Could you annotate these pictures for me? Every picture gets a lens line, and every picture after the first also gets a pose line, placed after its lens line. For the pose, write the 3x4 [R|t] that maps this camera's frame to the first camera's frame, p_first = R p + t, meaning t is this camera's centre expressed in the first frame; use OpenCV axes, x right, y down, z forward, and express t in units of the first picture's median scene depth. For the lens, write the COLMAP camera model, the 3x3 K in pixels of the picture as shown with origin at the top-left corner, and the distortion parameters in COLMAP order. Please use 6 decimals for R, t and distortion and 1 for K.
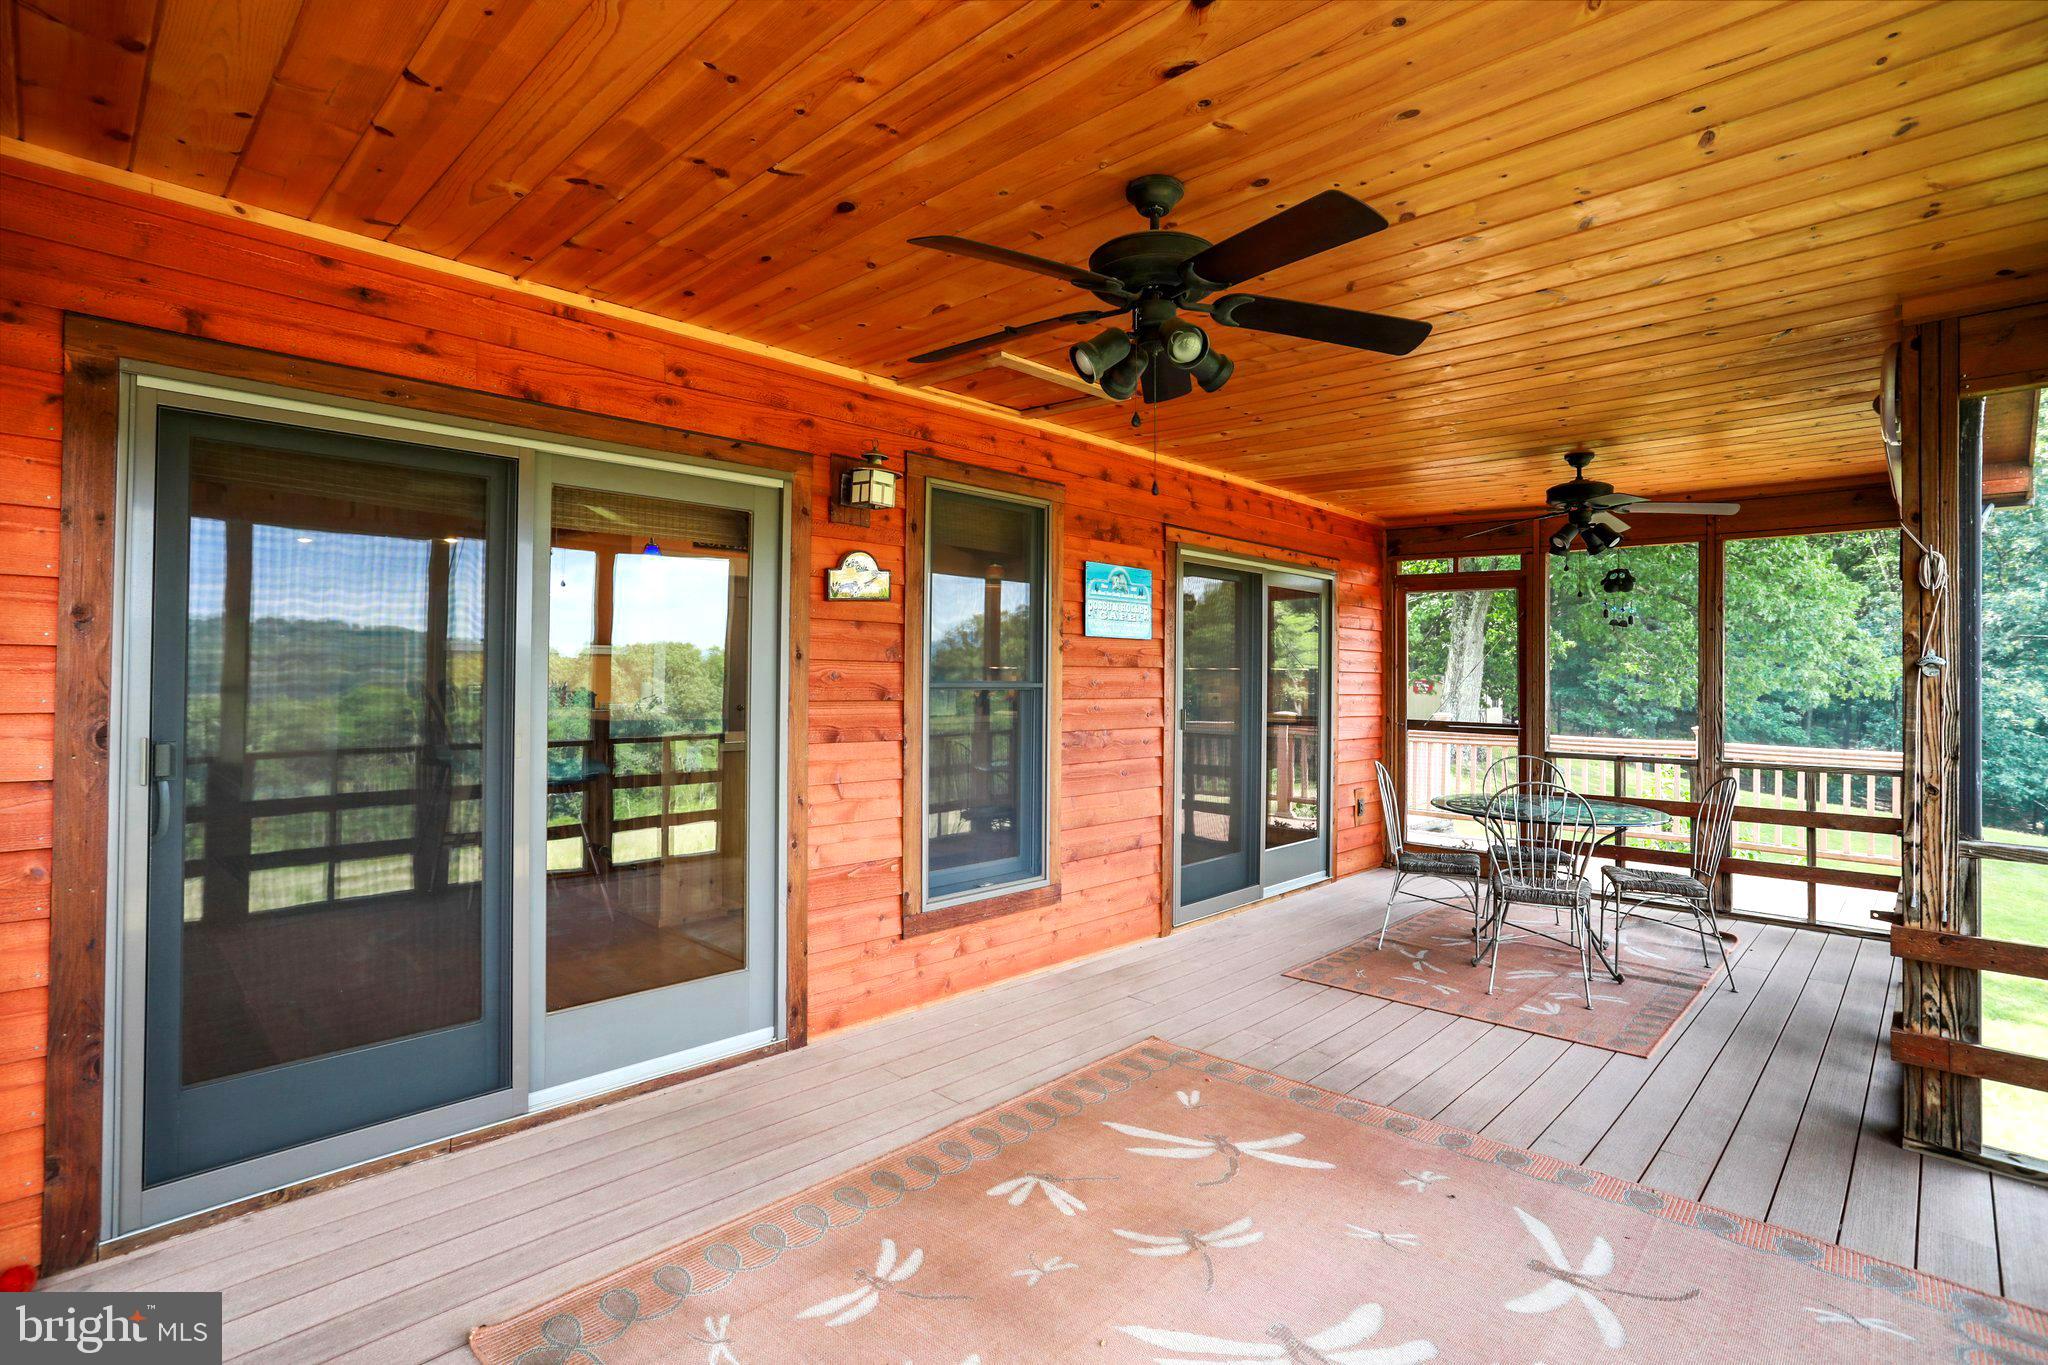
lens RADIAL K [[989.2, 0, 1025.0], [0, 989.2, 659.9], [0, 0, 1]] dist [-0.056016, 0.027469]
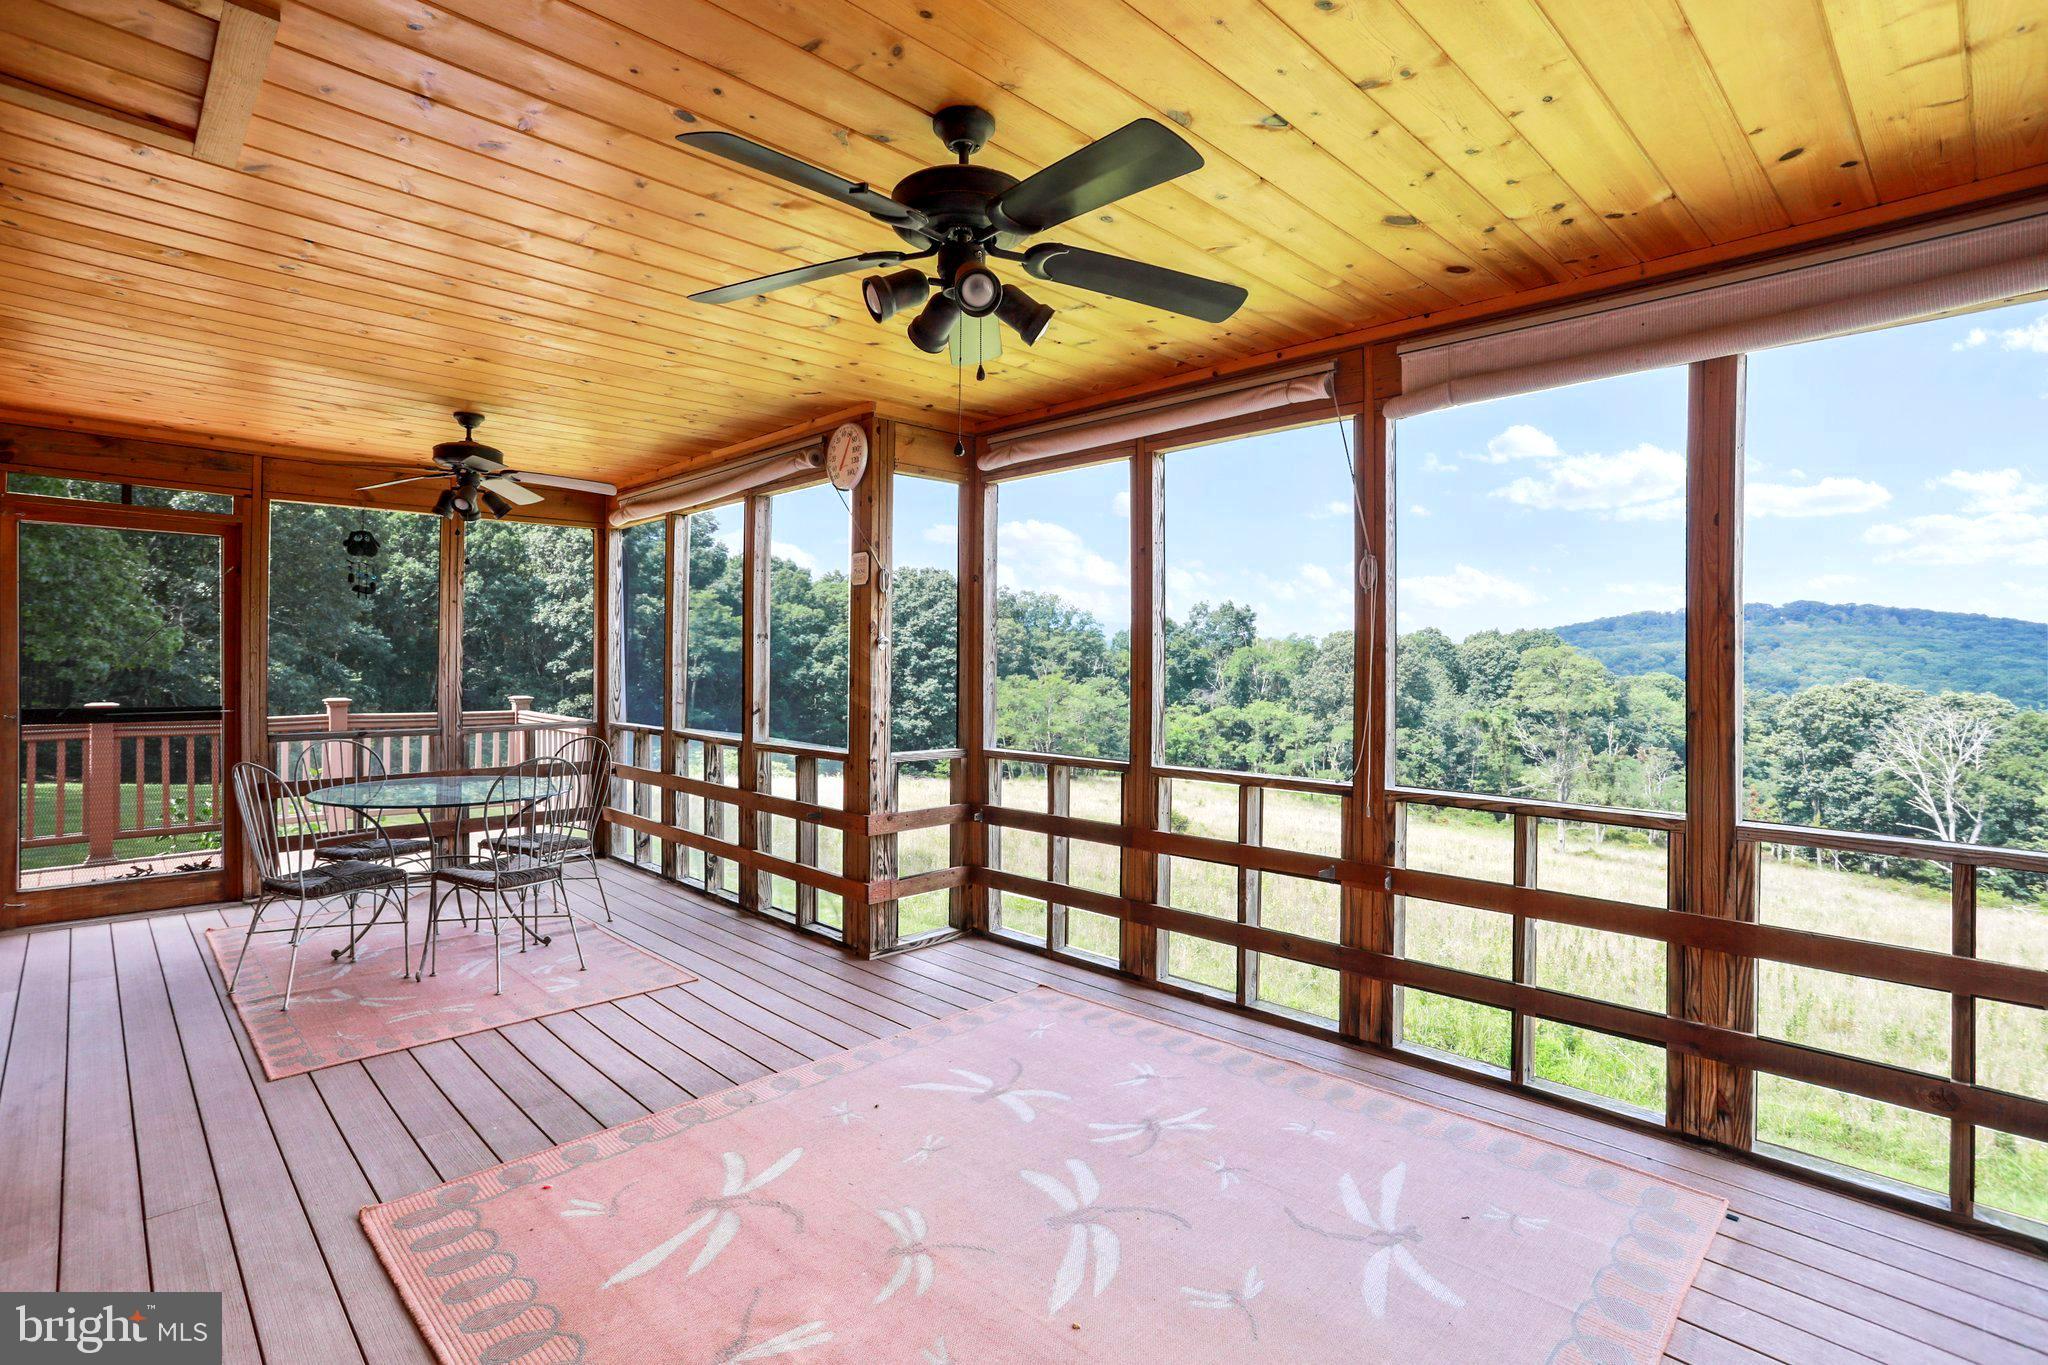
lens RADIAL K [[989.2, 0, 1025.0], [0, 989.2, 659.9], [0, 0, 1]] dist [-0.056016, 0.027469]
pose [[0.024725, -0.011706, 0.999626, -0.448913], [-0.022035, 0.999682, 0.012252, 0.006003], [-0.999451, -0.022330, 0.024460, 0.517639]]
